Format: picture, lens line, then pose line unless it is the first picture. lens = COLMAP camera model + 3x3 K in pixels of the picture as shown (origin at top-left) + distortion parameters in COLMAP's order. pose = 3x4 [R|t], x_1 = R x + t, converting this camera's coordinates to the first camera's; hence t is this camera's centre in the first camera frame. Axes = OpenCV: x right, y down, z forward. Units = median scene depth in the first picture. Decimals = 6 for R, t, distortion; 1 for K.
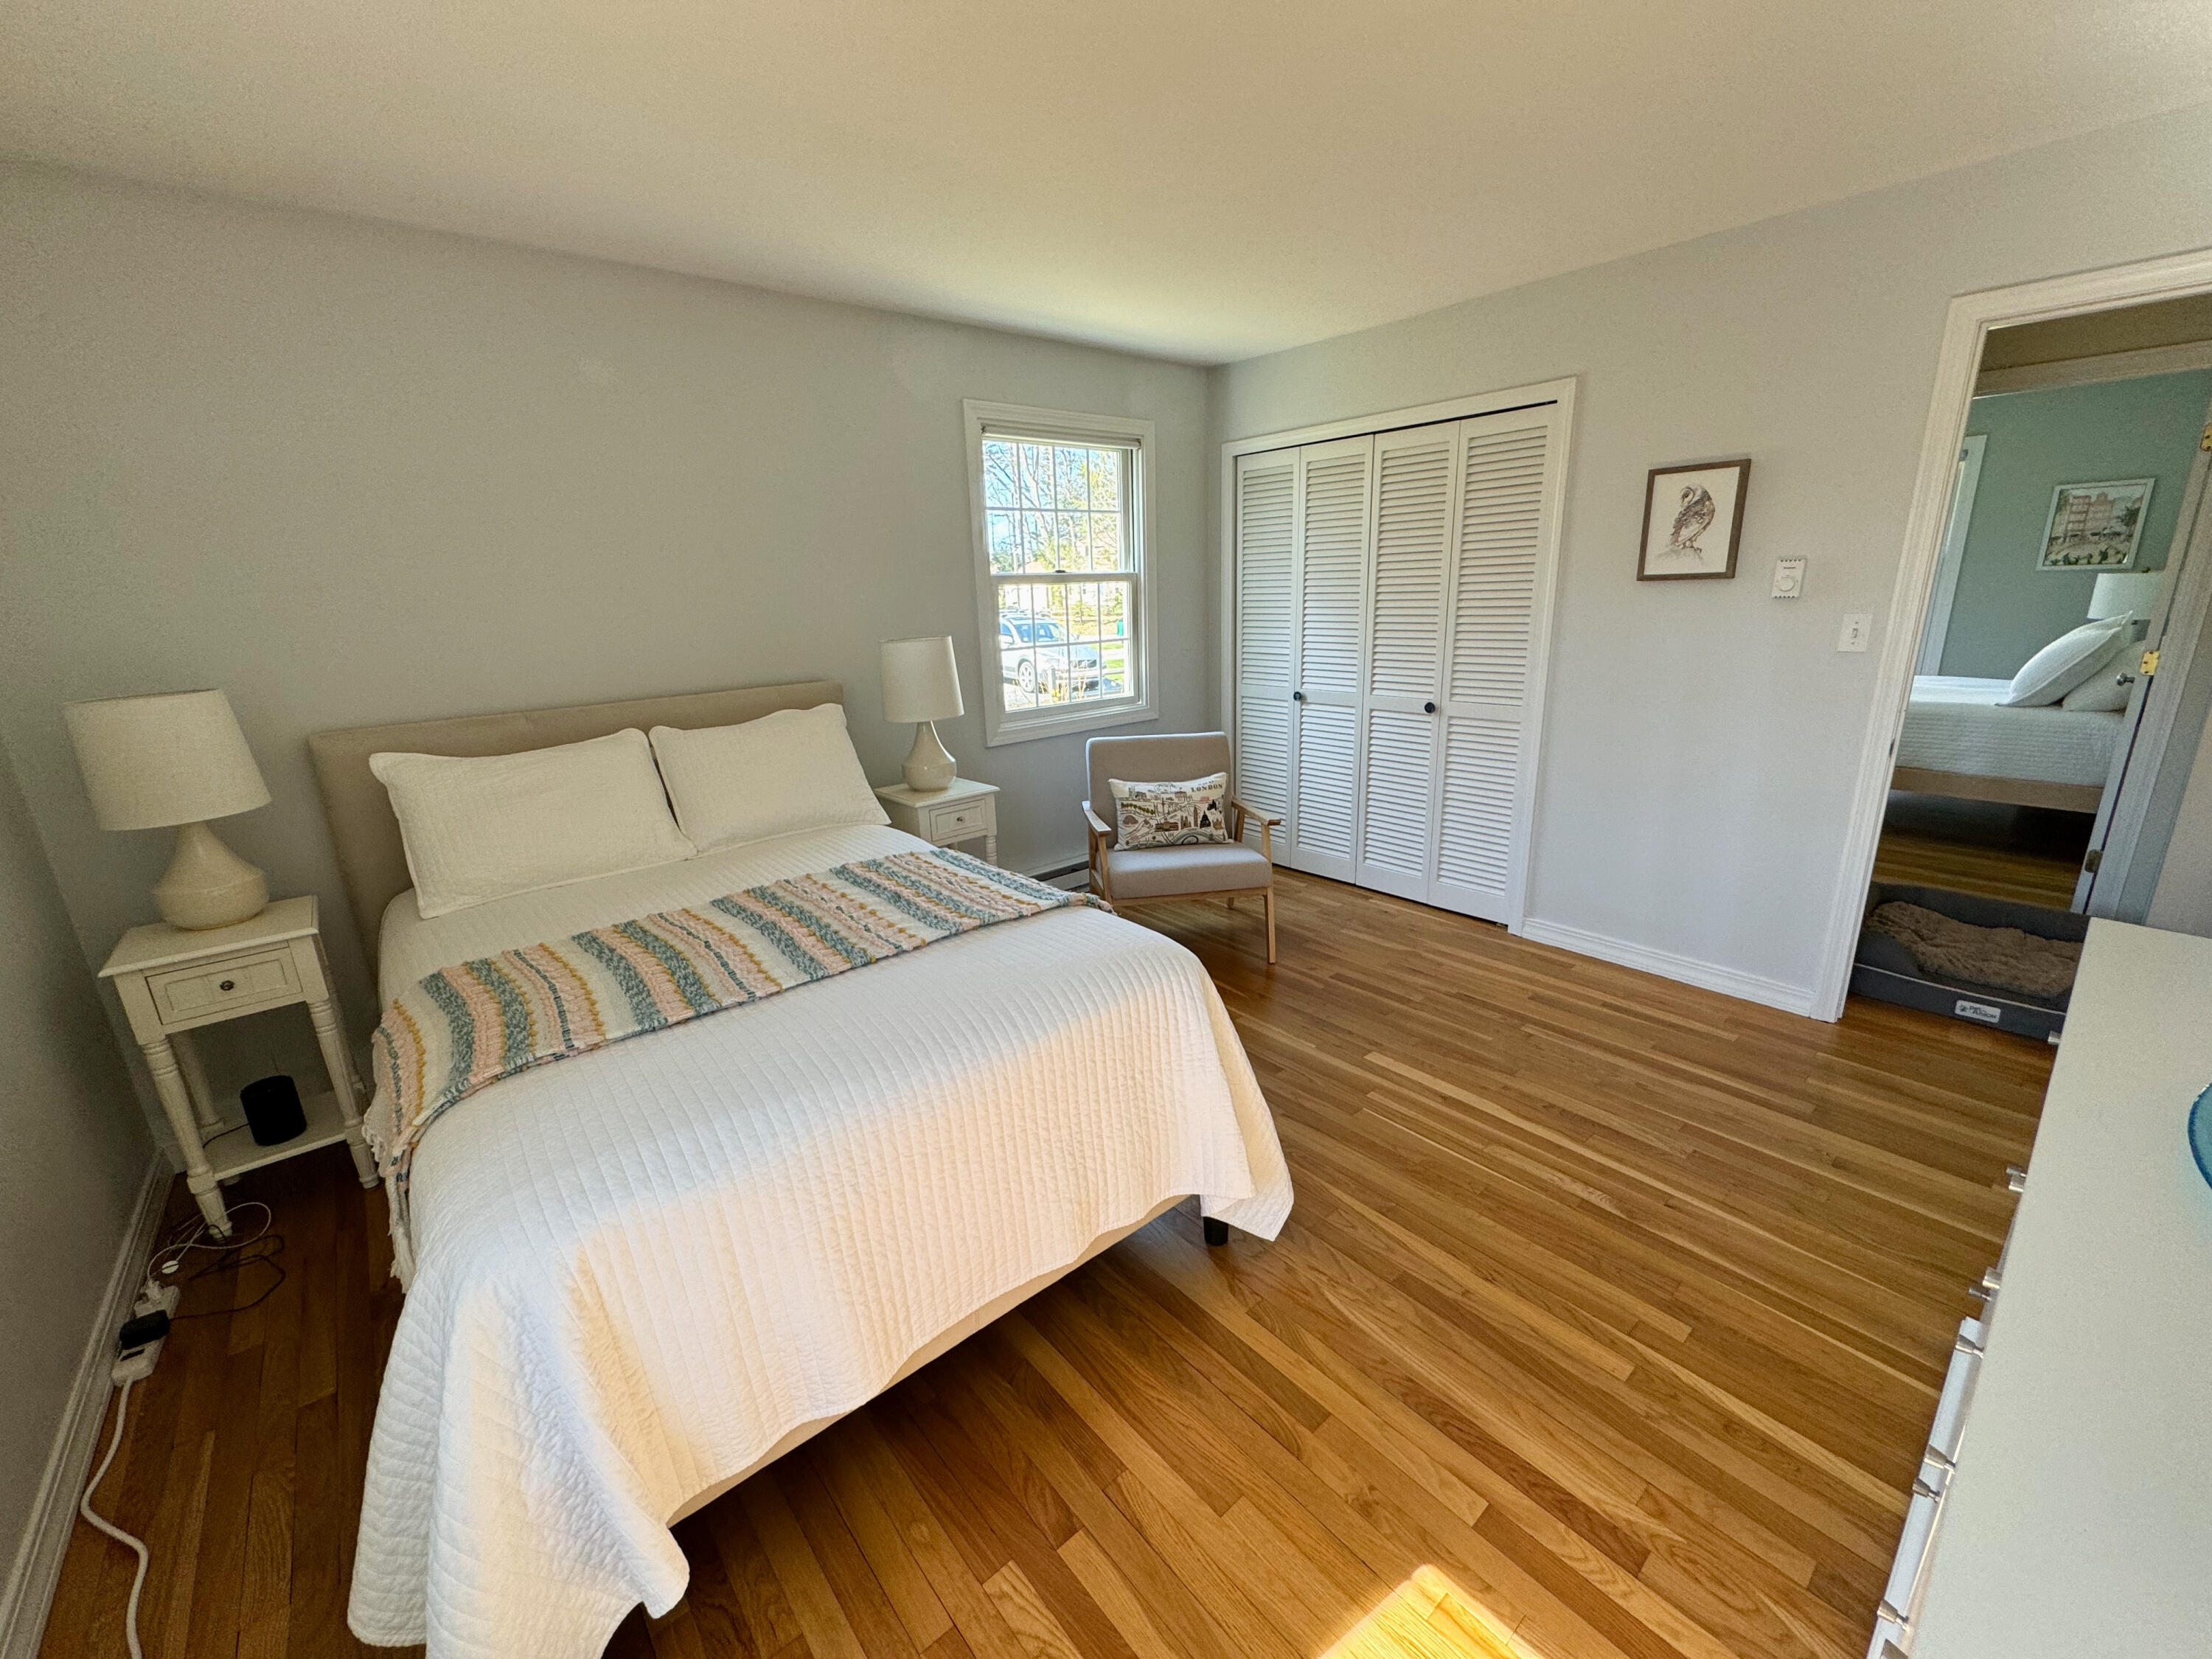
lens RADIAL K [[883.2, 0, 1104.0], [0, 883.2, 825.3], [0, 0, 1]] dist [-0.000620, 0.000190]
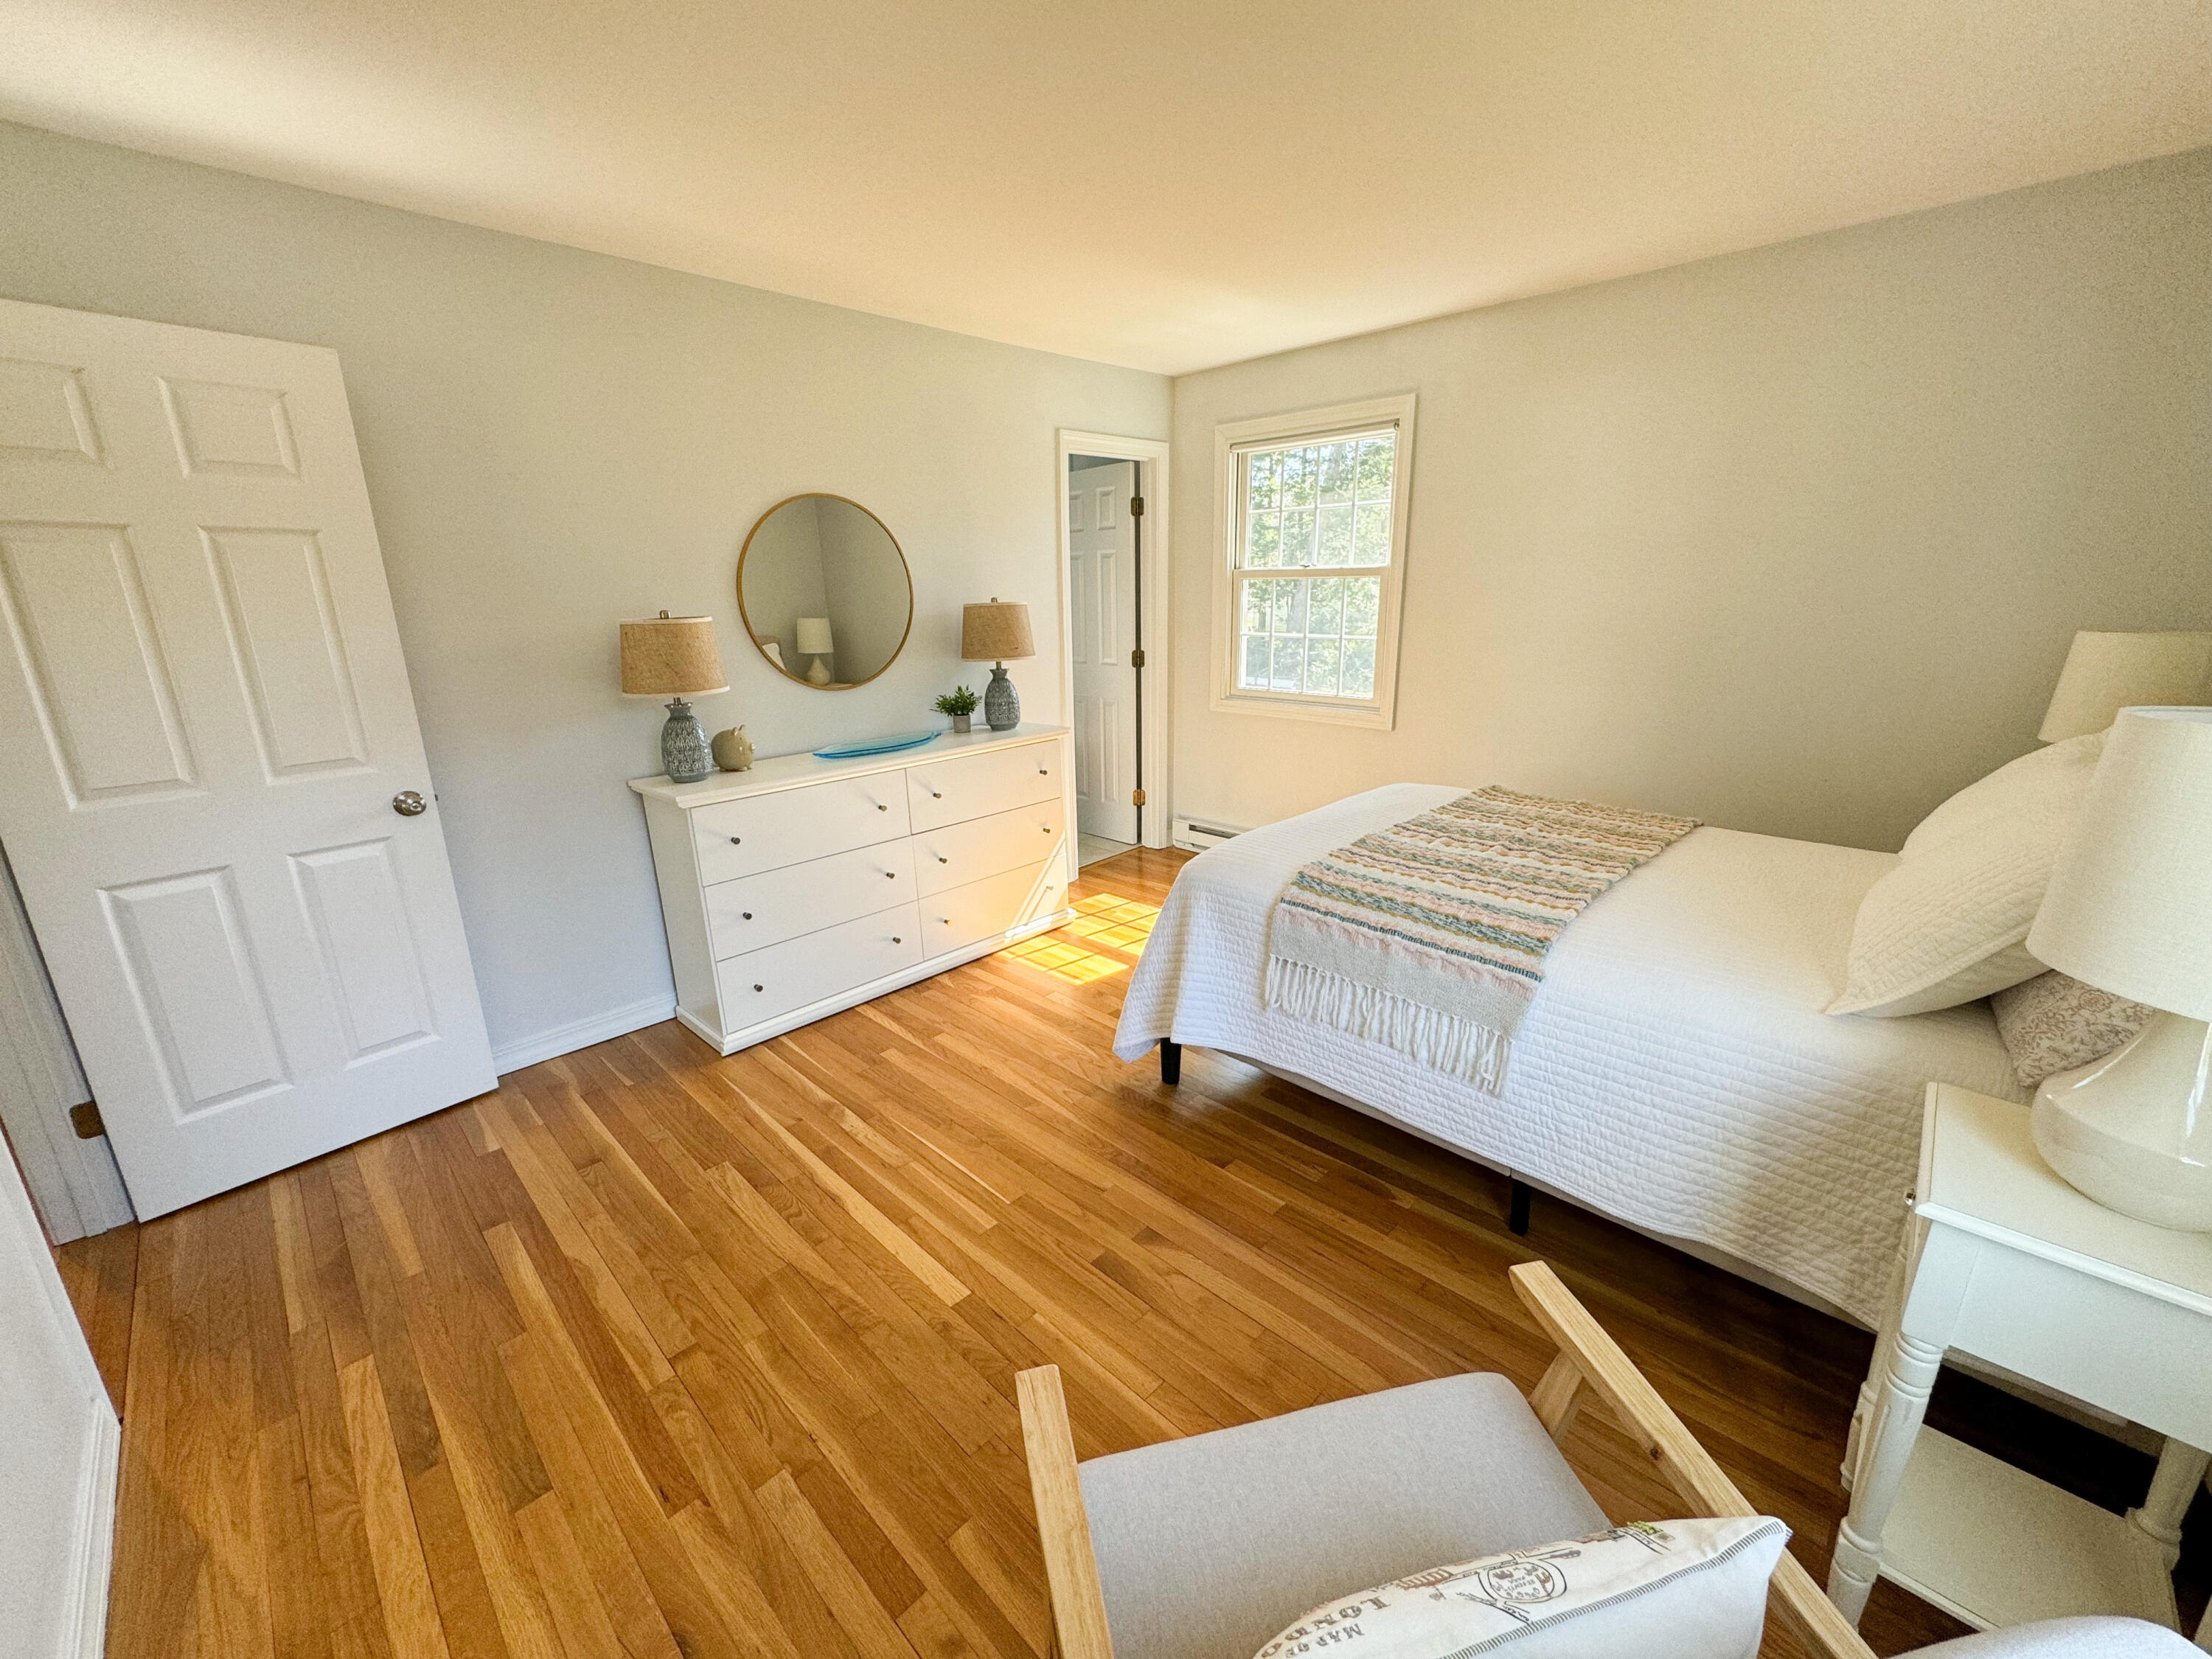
lens RADIAL K [[883.2, 0, 1110.5], [0, 883.2, 830.0], [0, 0, 1]] dist [-0.000620, 0.000190]
pose [[-0.994903, 0.065217, -0.076908, 0.235025], [0.016198, 0.856153, 0.516468, -0.440806], [0.099528, 0.512590, -0.852846, 1.551866]]
